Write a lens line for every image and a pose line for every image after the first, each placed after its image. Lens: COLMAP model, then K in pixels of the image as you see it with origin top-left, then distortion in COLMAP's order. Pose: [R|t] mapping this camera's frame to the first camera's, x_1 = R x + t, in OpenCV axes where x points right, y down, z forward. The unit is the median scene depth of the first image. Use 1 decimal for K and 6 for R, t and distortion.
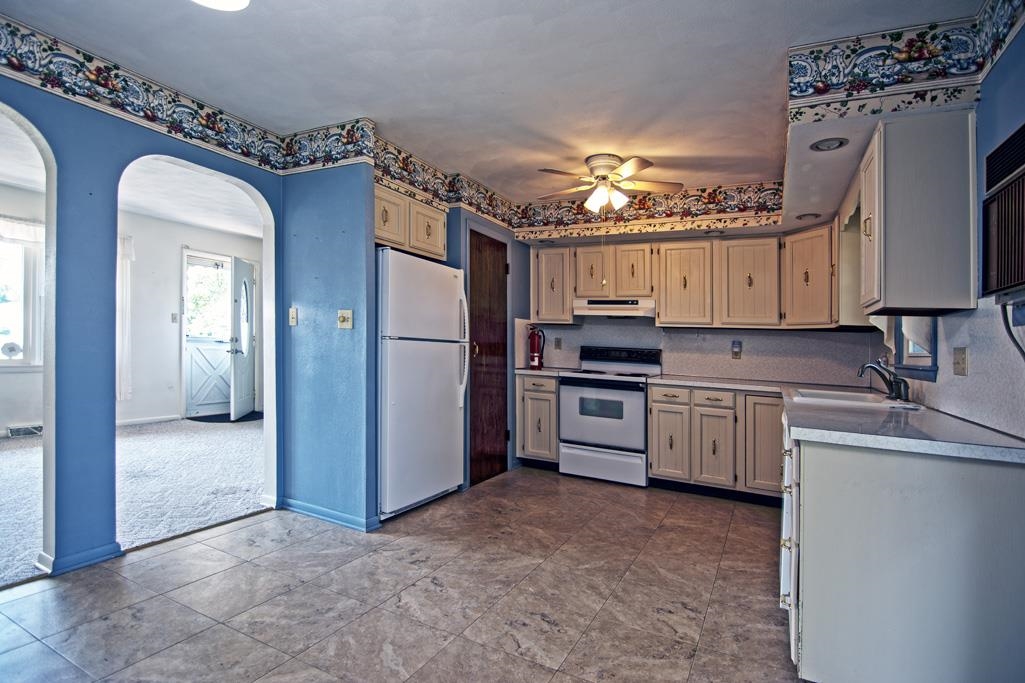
lens RADIAL K [[496.7, 0, 510.2], [0, 496.7, 345.9], [0, 0, 1]] dist [0.000061, -0.012441]
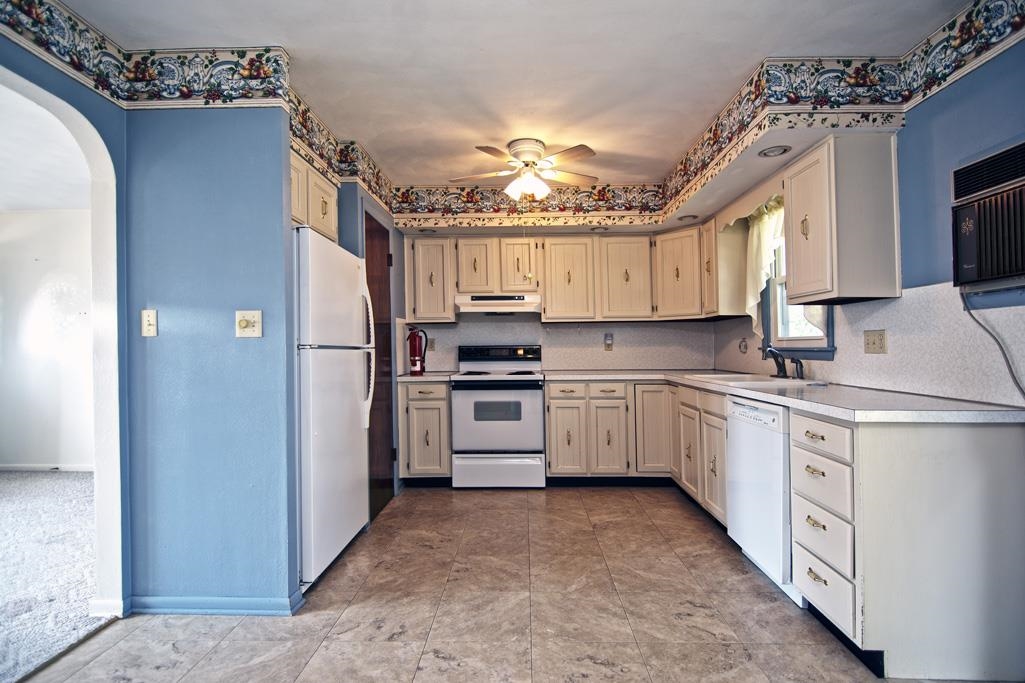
lens RADIAL K [[514.3, 0, 512.0], [0, 514.3, 336.6], [0, 0, 1]] dist [0.018328, -0.013904]
pose [[0.903092, -0.040927, 0.427493, -0.264015], [0.047530, 0.998858, -0.004782, -0.011833], [-0.426809, 0.024637, 0.904006, 0.144184]]
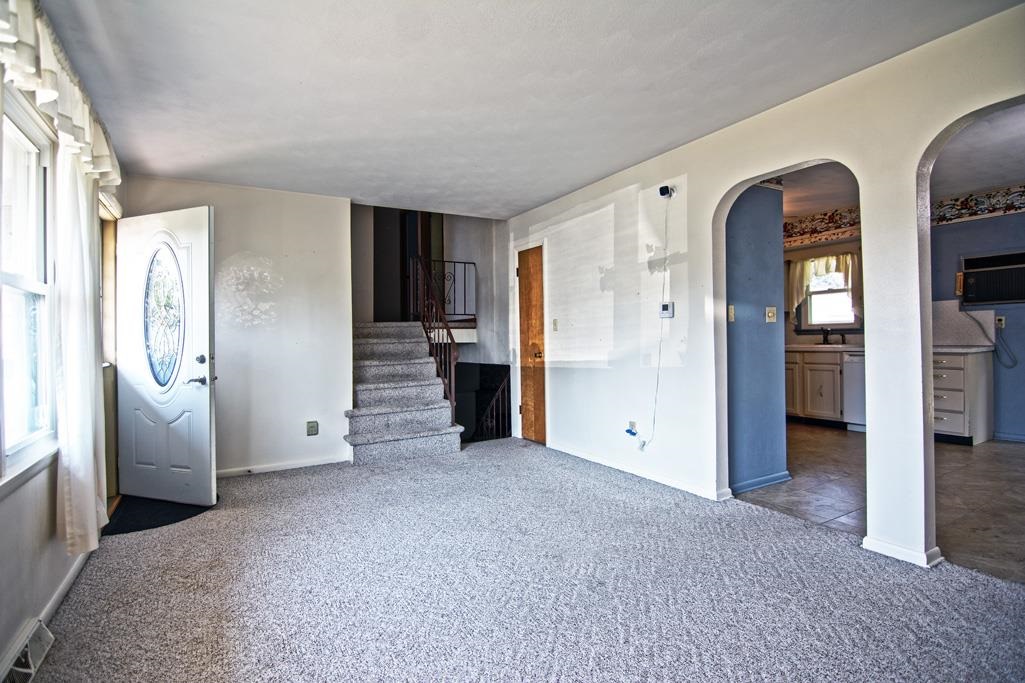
lens RADIAL K [[495.7, 0, 507.5], [0, 495.7, 335.6], [0, 0, 1]] dist [0.002869, -0.013300]
pose [[0.552102, -0.057751, 0.831774, -1.537385], [0.050506, 0.998083, 0.035774, -0.070212], [-0.832245, 0.022258, 0.553960, 0.782797]]
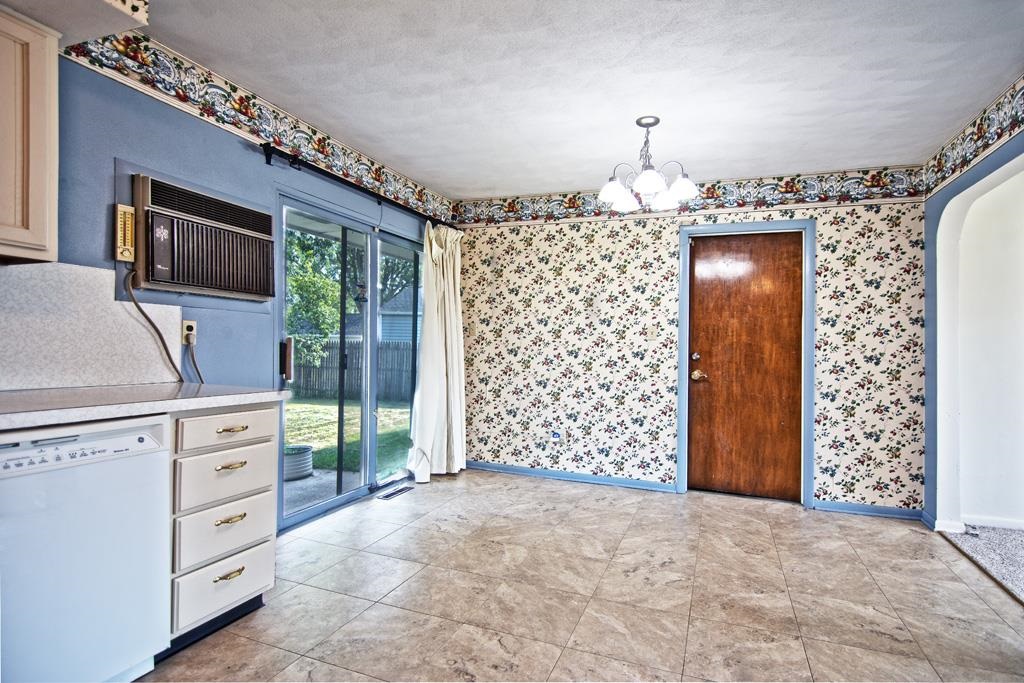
lens RADIAL K [[502.1, 0, 526.0], [0, 502.1, 331.1], [0, 0, 1]] dist [0.000828, -0.011141]
pose [[-0.992083, -0.073871, -0.101565, 0.024415], [-0.070774, 0.996921, -0.033769, 0.002065], [0.103746, -0.026313, -0.994256, 1.122093]]
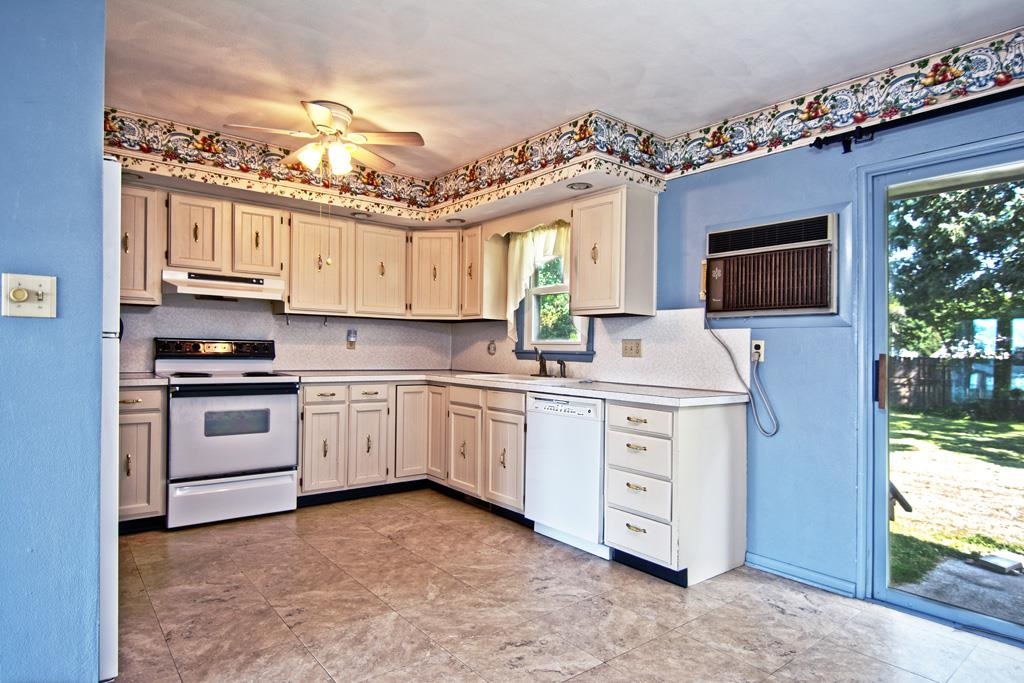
lens RADIAL K [[579.1, 0, 510.8], [0, 579.1, 332.3], [0, 0, 1]] dist [0.029231, -0.042737]
pose [[0.421370, -0.008713, 0.906847, -0.561967], [-0.001264, 0.999947, 0.010195, -0.023972], [-0.906888, -0.005442, 0.421337, 0.347175]]
